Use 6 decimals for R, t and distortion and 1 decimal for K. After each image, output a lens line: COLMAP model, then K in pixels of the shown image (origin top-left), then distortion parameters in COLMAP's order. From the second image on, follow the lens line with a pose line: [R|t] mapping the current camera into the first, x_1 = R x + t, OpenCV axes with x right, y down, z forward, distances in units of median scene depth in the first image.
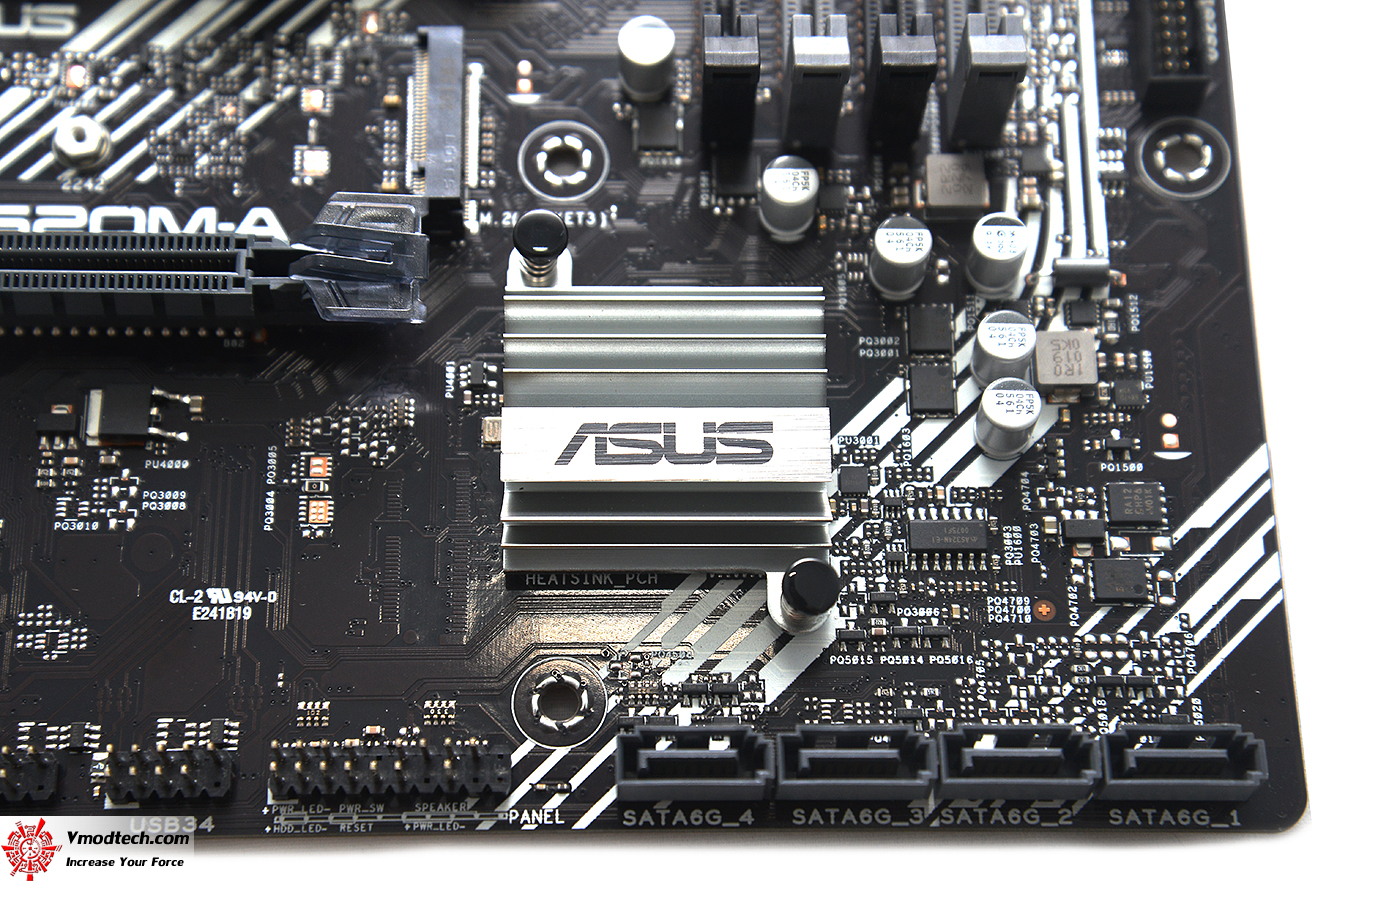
lens RADIAL K [[2590.8, 0, 680.7], [0, 2590.8, 455.0], [0, 0, 1]] dist [0.254129, 0.248964]
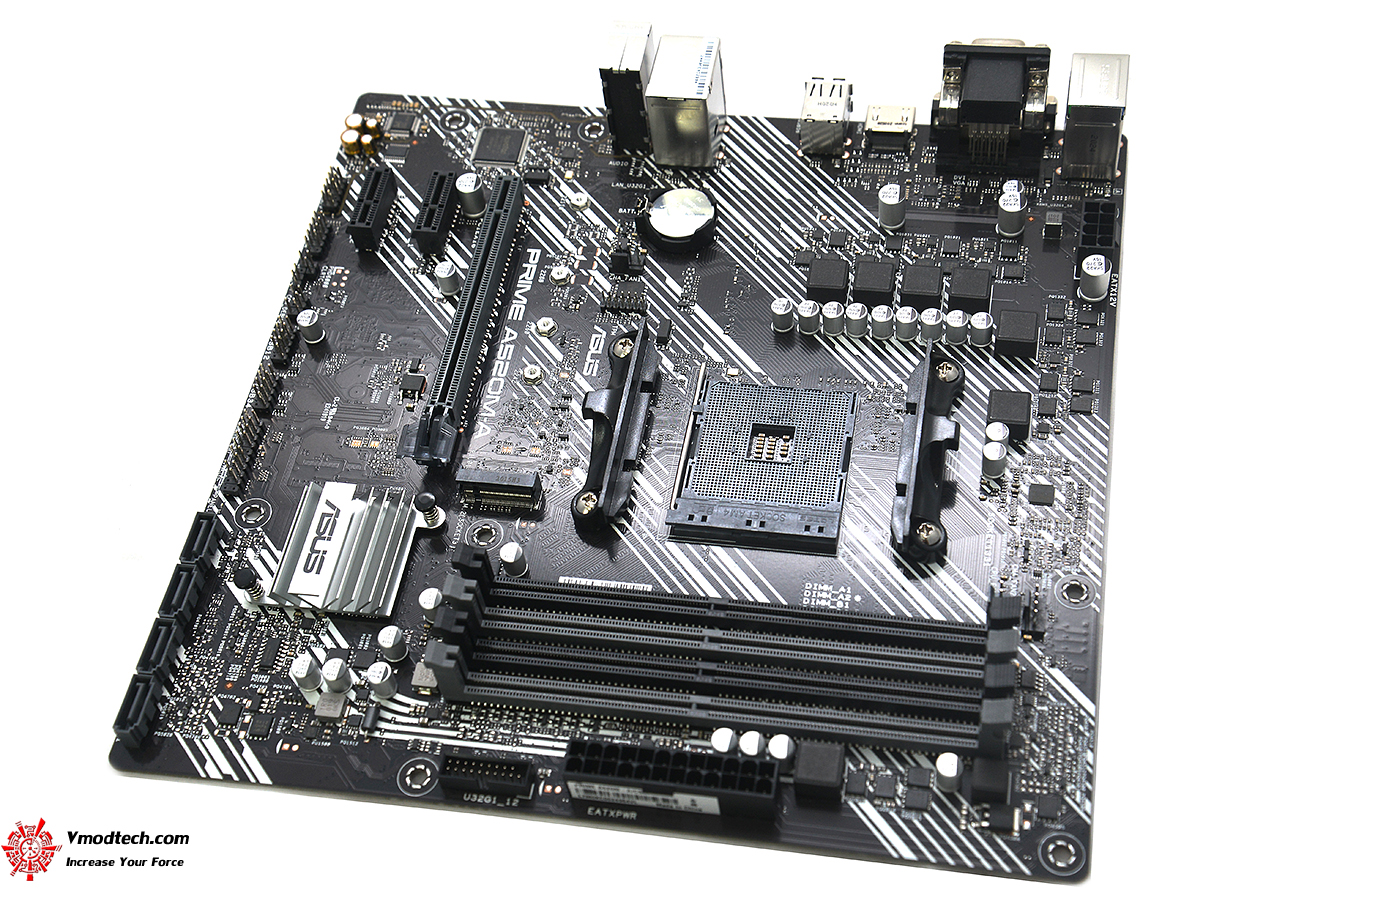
lens RADIAL K [[1933.1, 0, 677.2], [0, 1933.1, 459.6], [0, 0, 1]] dist [0.204142, 0.031654]
pose [[-0.181223, 0.798809, -0.573640, 0.913768], [-0.872101, 0.139056, 0.469151, -1.148602], [0.454530, 0.585293, 0.671442, -0.131702]]
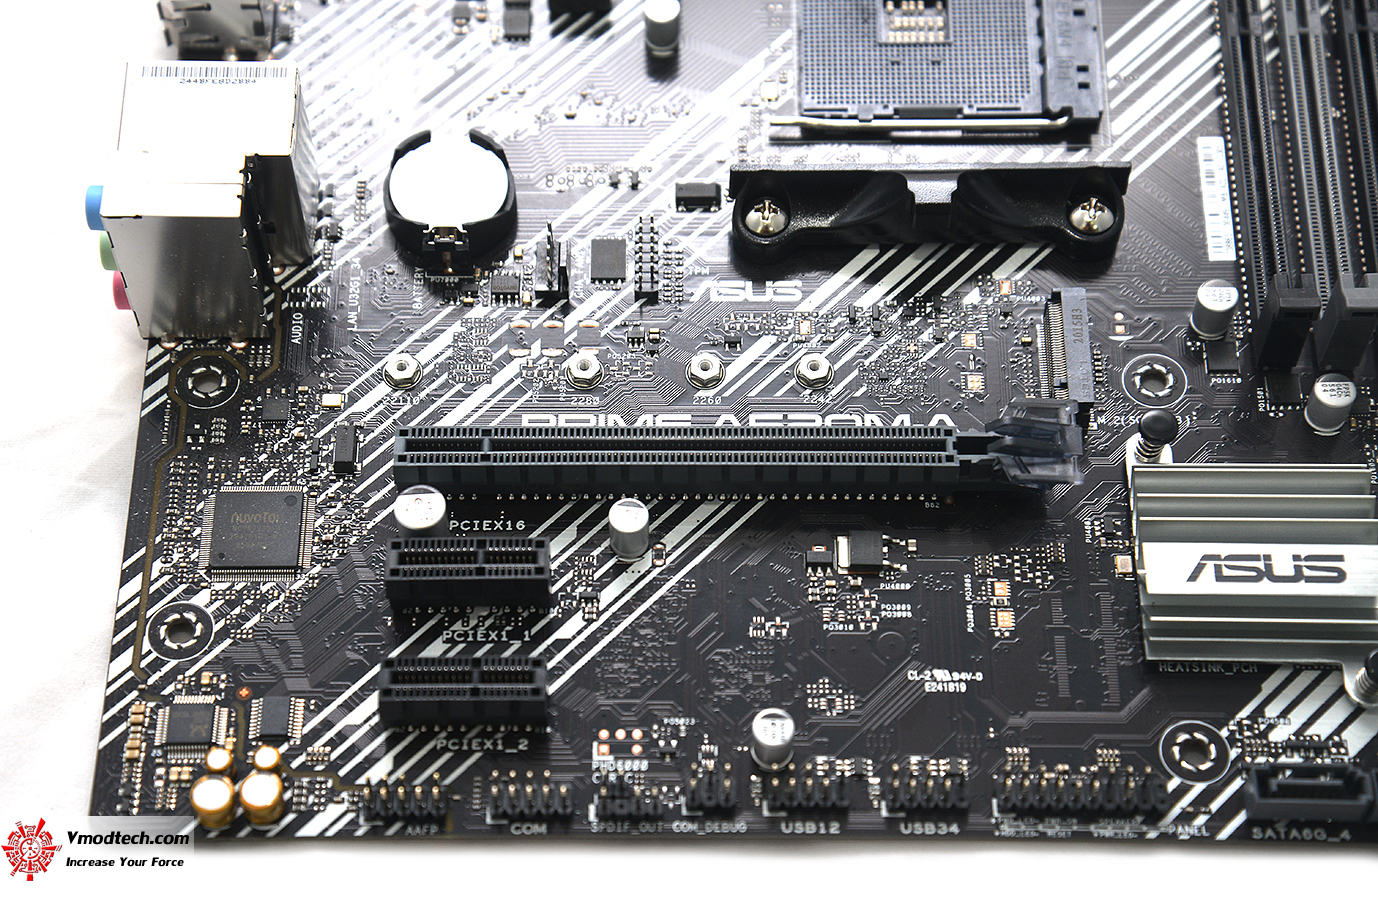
lens RADIAL K [[2708.6, 0, 681.6], [0, 2708.6, 459.8], [0, 0, 1]] dist [0.359669, 0.281086]
pose [[0.999766, 0.001171, -0.021610, -0.281898], [-0.004234, 0.989822, -0.142251, 0.146956], [0.021224, 0.142309, 0.989595, -0.477776]]
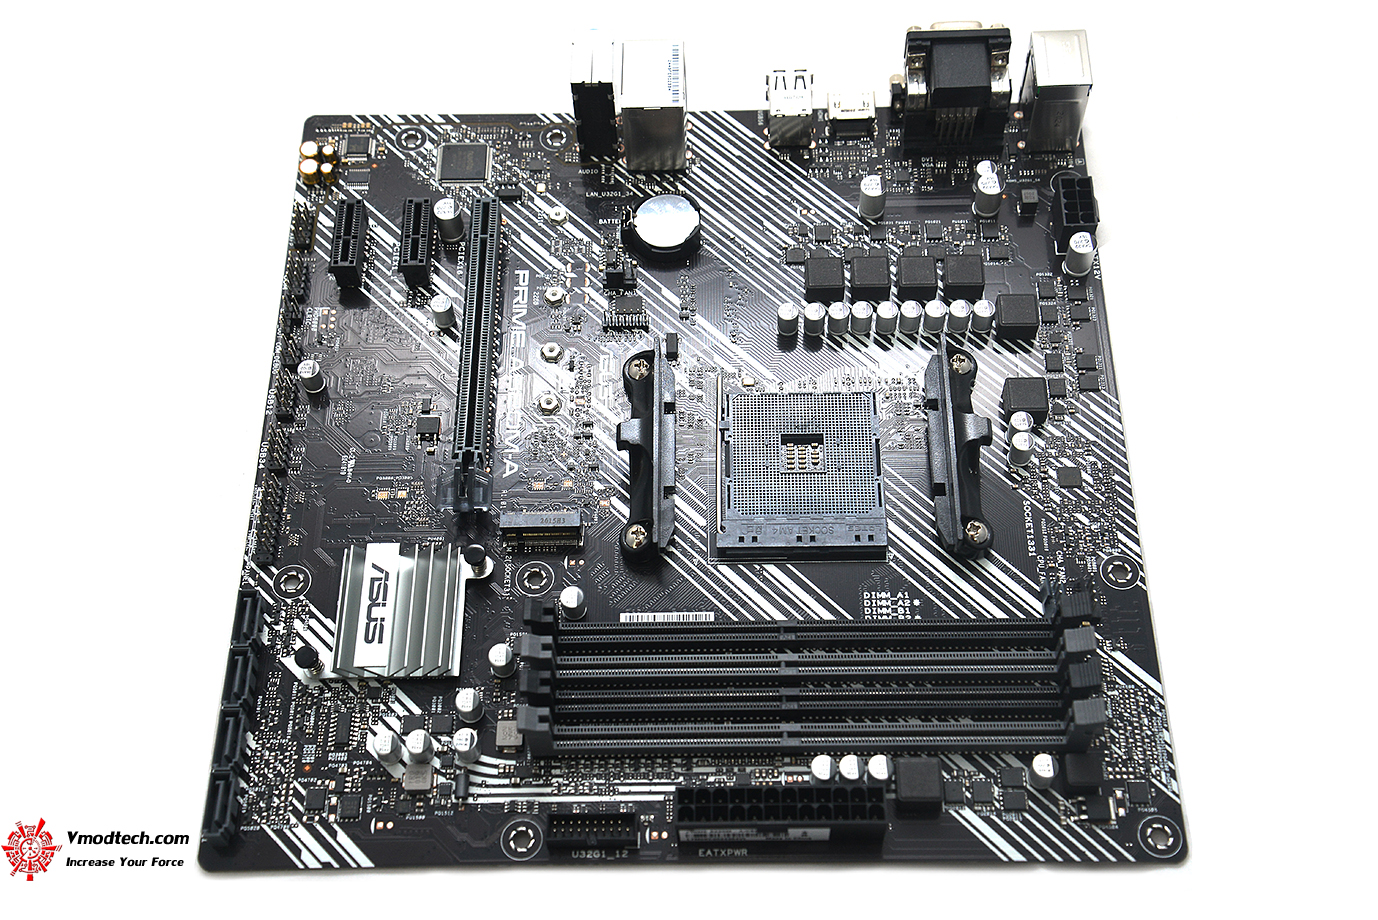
lens RADIAL K [[1763.7, 0, 689.0], [0, 1763.7, 460.0], [0, 0, 1]] dist [0.153965, 0.008413]
pose [[-0.011518, 0.858667, -0.512405, 0.711014], [-0.914059, 0.198723, 0.353559, -0.865938], [0.405417, 0.472441, 0.782584, -0.243850]]
